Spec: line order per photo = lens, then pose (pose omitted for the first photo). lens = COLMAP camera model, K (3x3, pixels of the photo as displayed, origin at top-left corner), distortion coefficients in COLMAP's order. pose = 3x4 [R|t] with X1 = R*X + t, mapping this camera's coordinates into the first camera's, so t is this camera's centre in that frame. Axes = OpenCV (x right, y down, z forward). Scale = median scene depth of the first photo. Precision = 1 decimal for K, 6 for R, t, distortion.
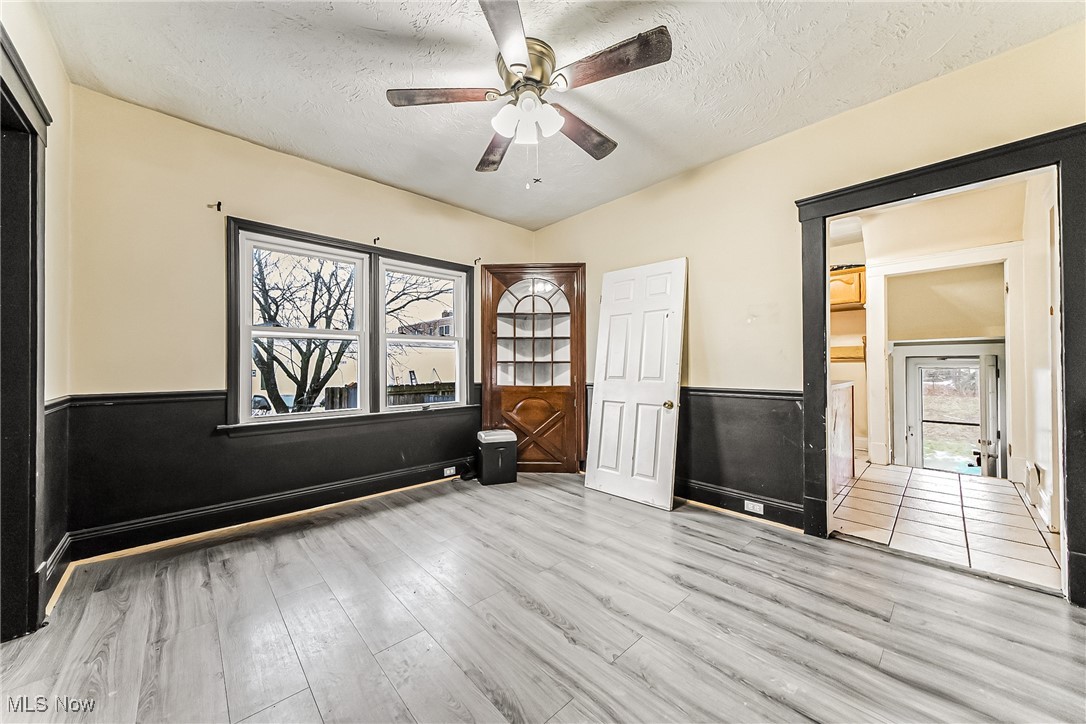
lens RADIAL K [[372.3, 0, 514.3], [0, 372.3, 368.4], [0, 0, 1]] dist [0.004963, -0.001280]
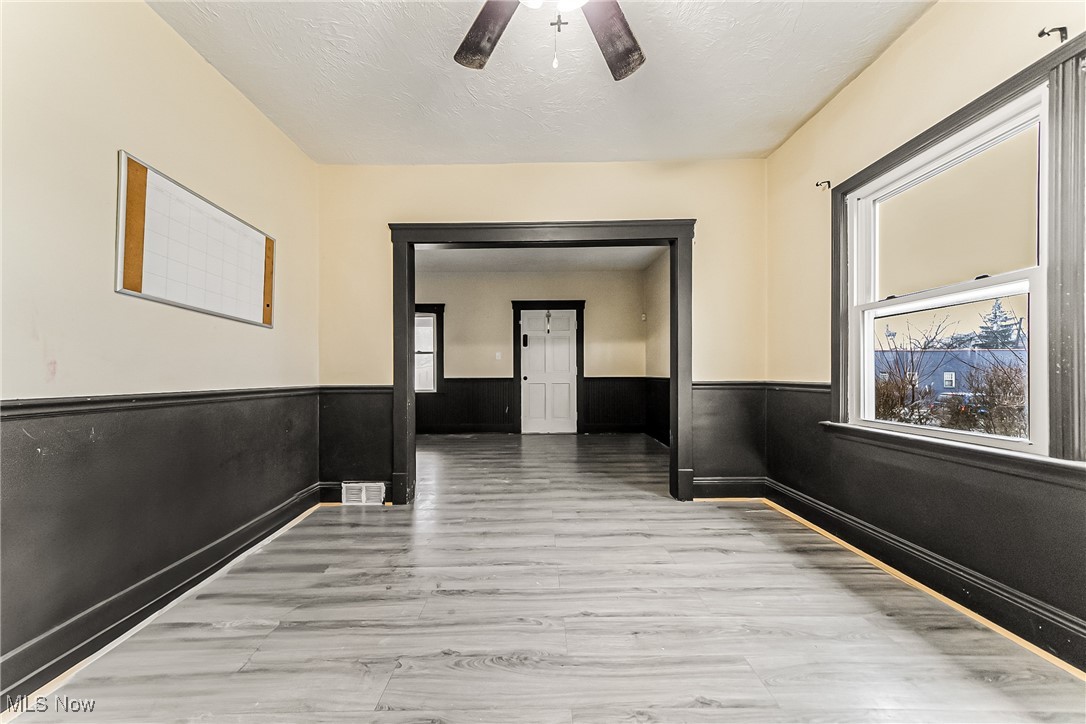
lens RADIAL K [[372.3, 0, 532.3], [0, 372.3, 374.2], [0, 0, 1]] dist [0.004963, -0.001280]
pose [[-0.654857, 0.005323, -0.755734, 0.618356], [0.003415, 0.999986, 0.004084, 0.028968], [0.755745, 0.000094, -0.654866, 1.527365]]
